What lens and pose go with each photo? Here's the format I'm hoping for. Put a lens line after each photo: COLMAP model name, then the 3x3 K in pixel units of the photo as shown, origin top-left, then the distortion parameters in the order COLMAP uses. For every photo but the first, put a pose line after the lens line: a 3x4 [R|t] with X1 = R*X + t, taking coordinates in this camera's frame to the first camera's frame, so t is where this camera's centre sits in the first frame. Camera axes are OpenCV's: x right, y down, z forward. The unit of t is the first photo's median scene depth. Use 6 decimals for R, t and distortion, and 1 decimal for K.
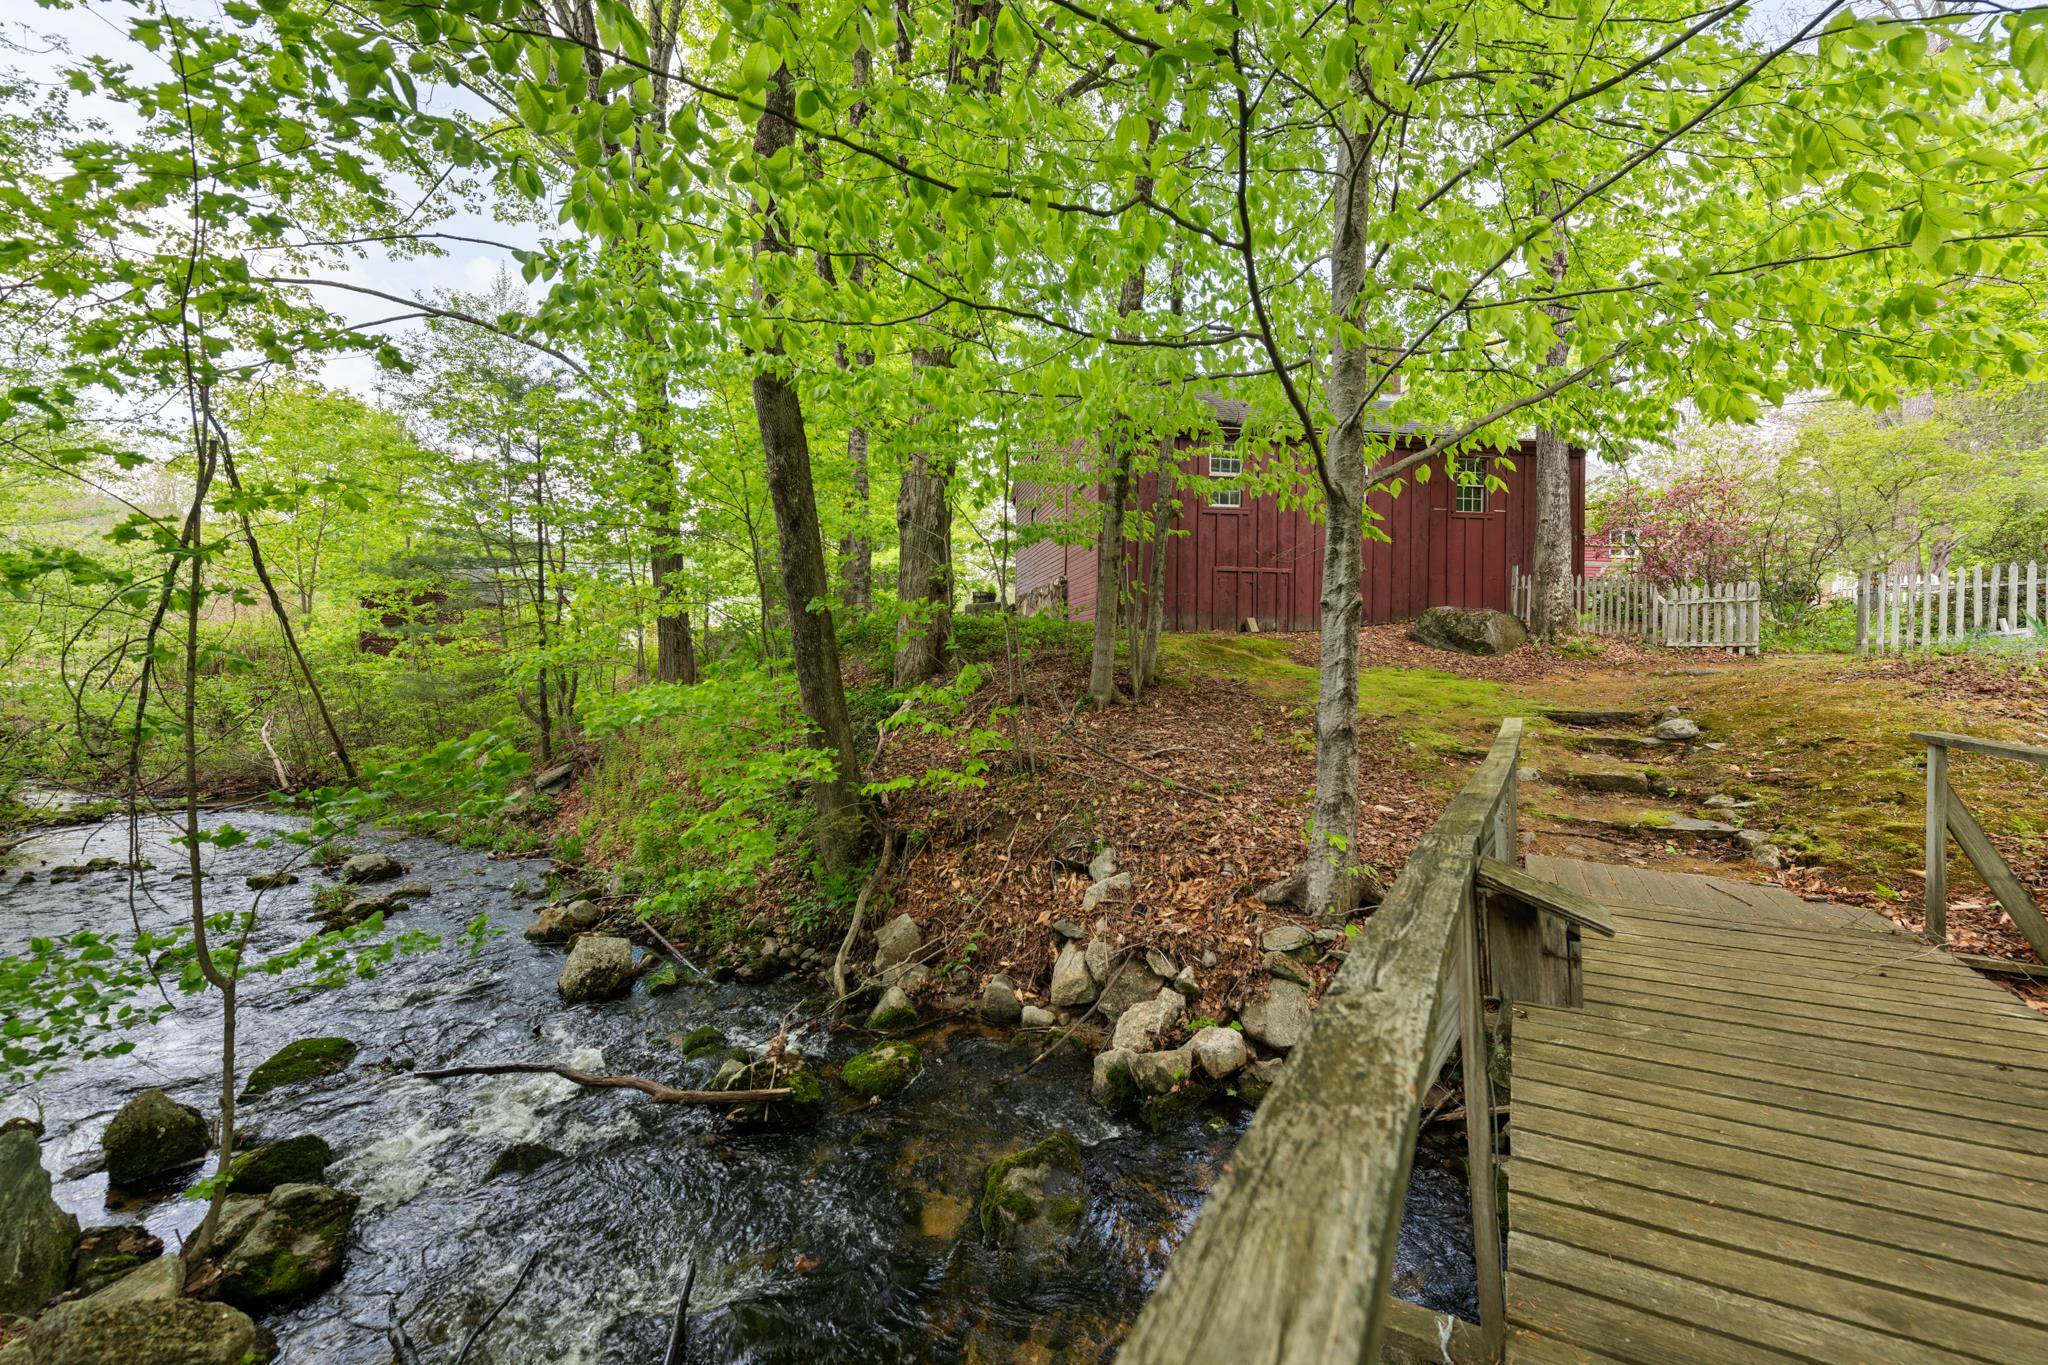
lens RADIAL K [[804.8, 0, 1025.7], [0, 804.8, 680.9], [0, 0, 1]] dist [-0.004647, -0.001656]
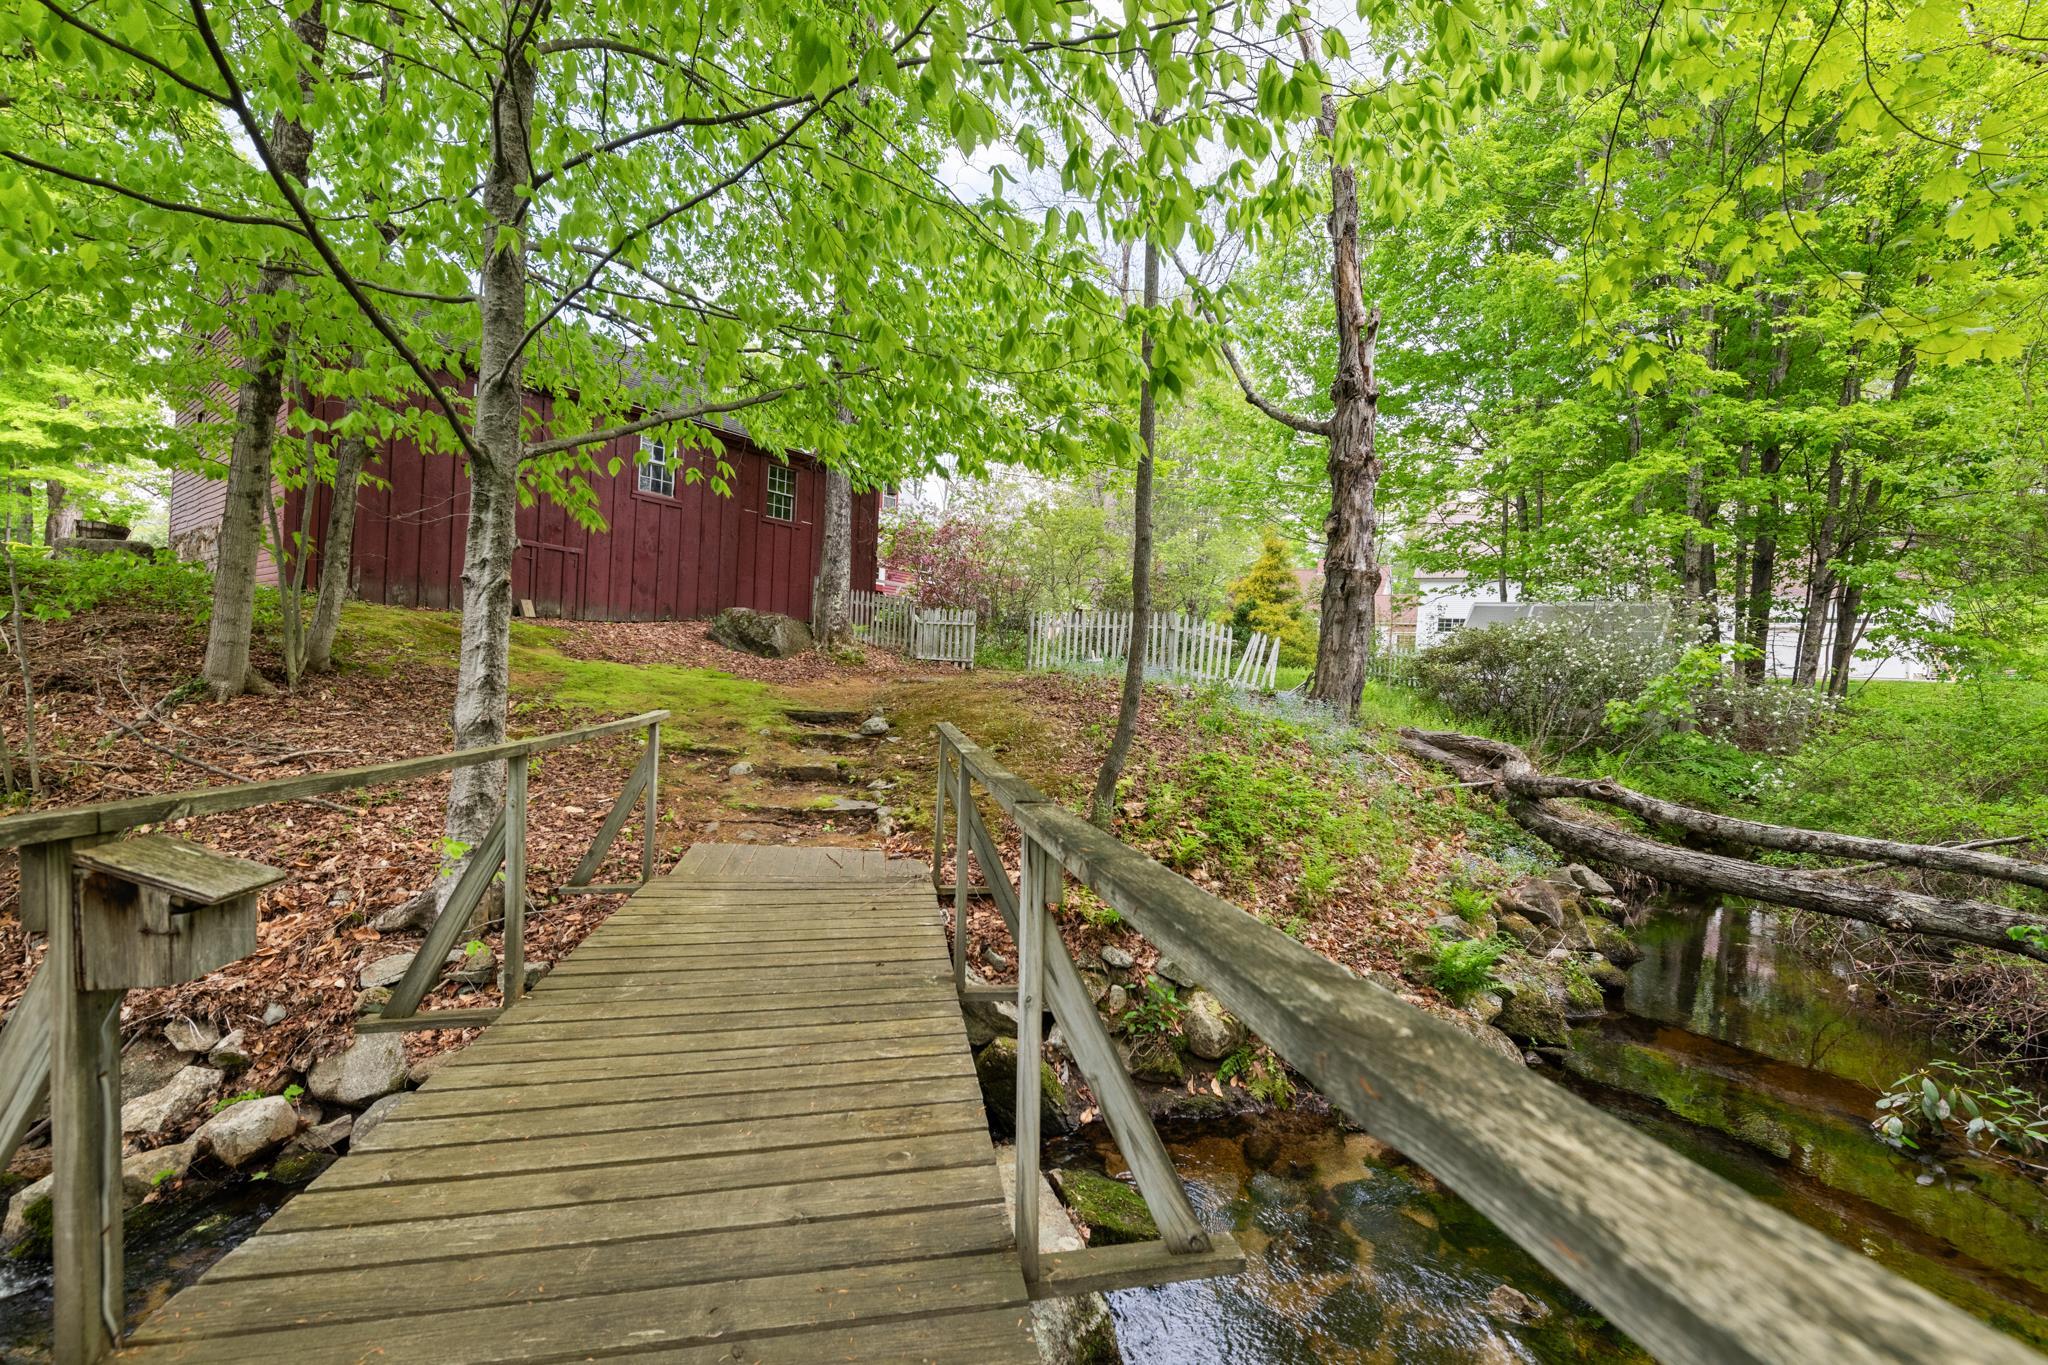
lens RADIAL K [[861.0, 0, 1024.9], [0, 861.0, 689.3], [0, 0, 1]] dist [-0.011862, -0.000429]
pose [[0.719311, 0.027225, 0.694155, 0.164231], [-0.034019, 0.999413, -0.003946, 0.007228], [-0.693855, -0.020776, 0.719815, -0.094589]]
